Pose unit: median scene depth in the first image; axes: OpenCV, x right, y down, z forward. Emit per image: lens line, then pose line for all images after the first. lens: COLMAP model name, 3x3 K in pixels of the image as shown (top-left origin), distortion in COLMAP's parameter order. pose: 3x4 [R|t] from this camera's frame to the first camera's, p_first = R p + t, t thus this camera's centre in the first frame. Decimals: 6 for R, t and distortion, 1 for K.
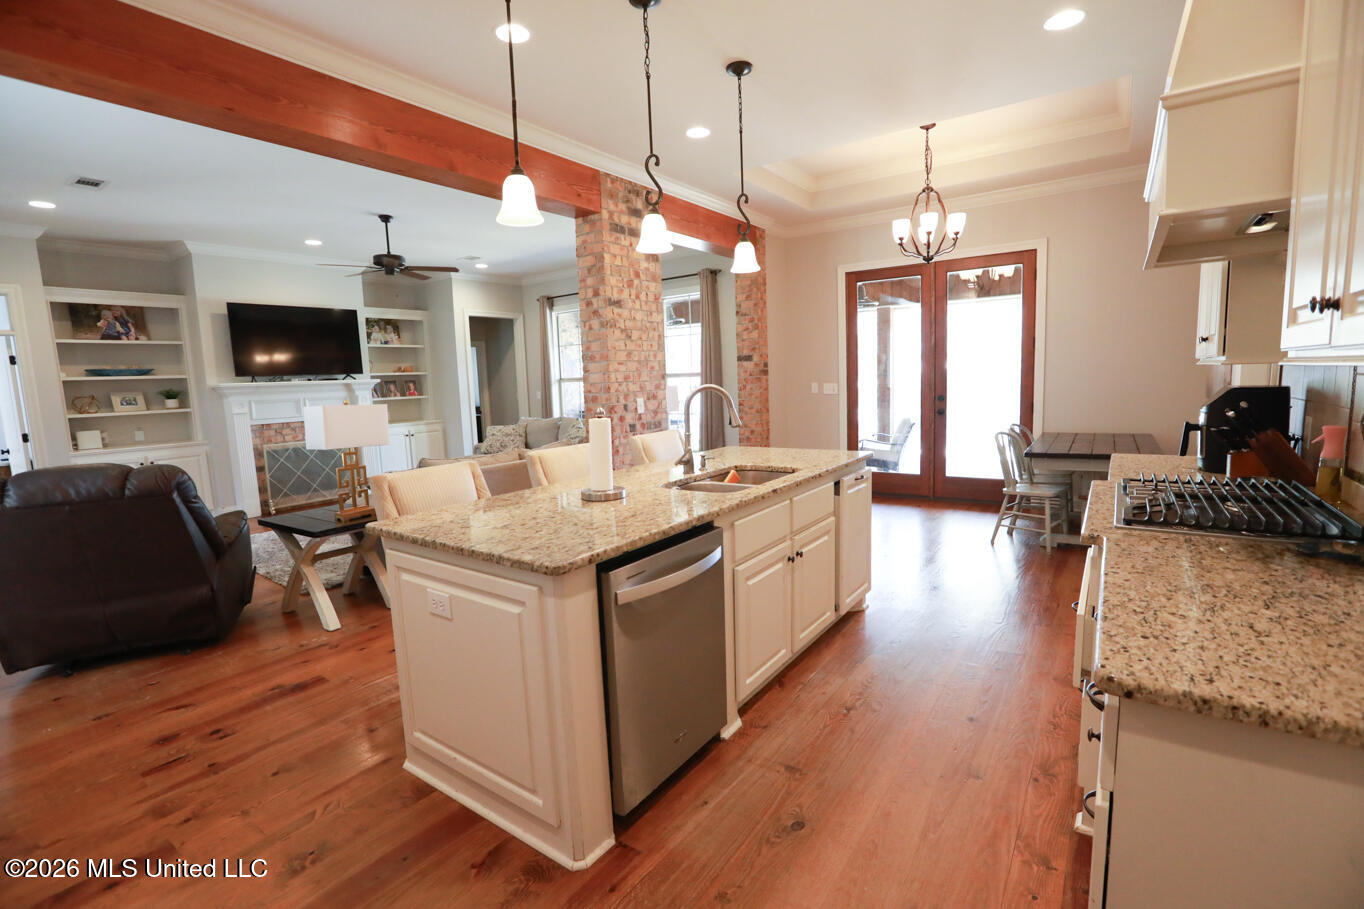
lens RADIAL K [[621.3, 0, 681.8], [0, 621.3, 451.9], [0, 0, 1]] dist [-0.029924, 0.007431]
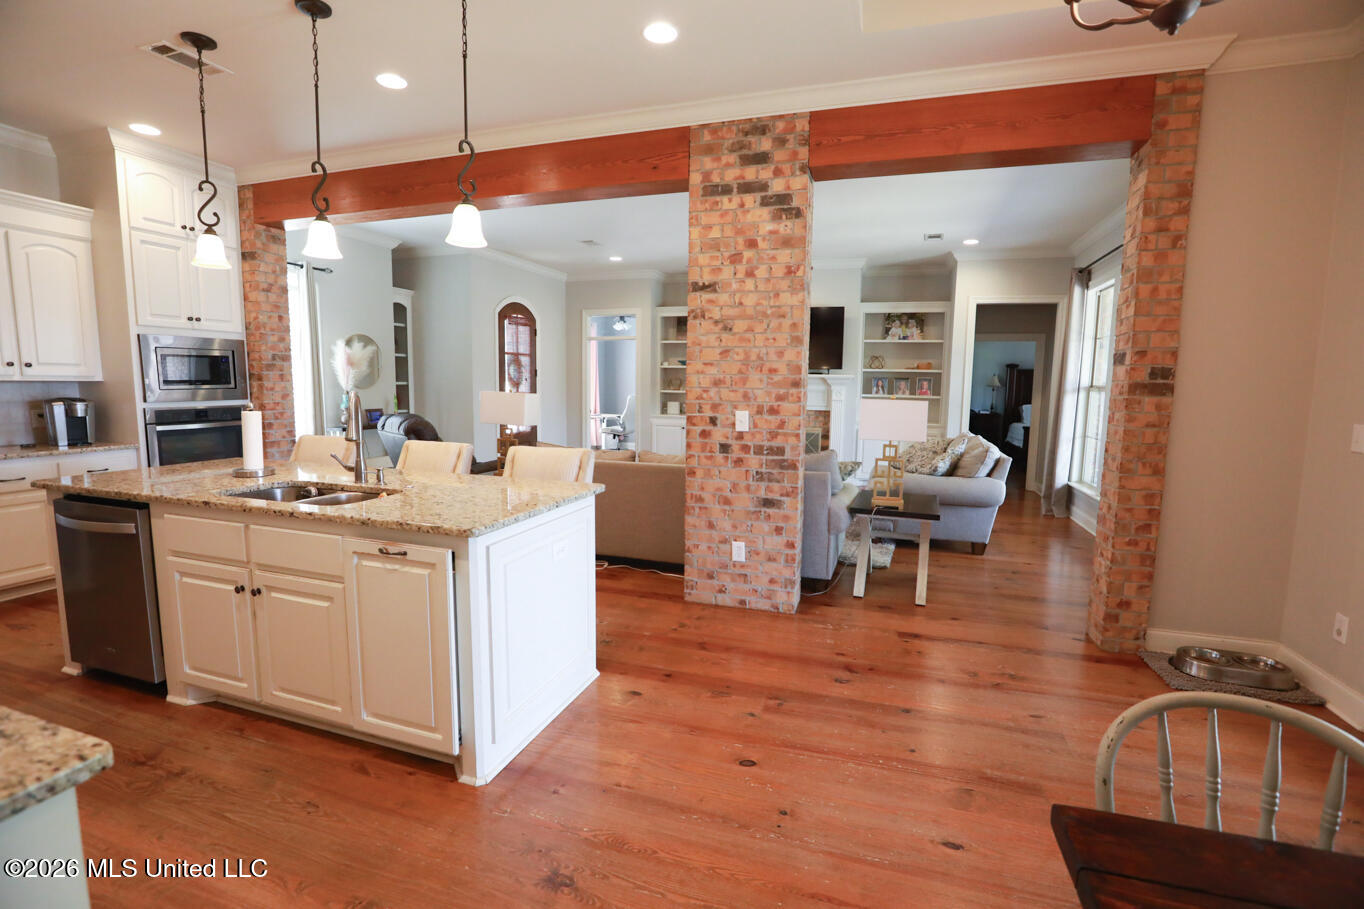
lens RADIAL K [[621.3, 0, 685.0], [0, 621.3, 448.8], [0, 0, 1]] dist [-0.029924, 0.007431]
pose [[0.287982, 0.146163, -0.946416, 0.627577], [-0.142327, 0.983840, 0.108635, -0.113297], [0.947000, 0.103415, 0.304131, 0.715216]]
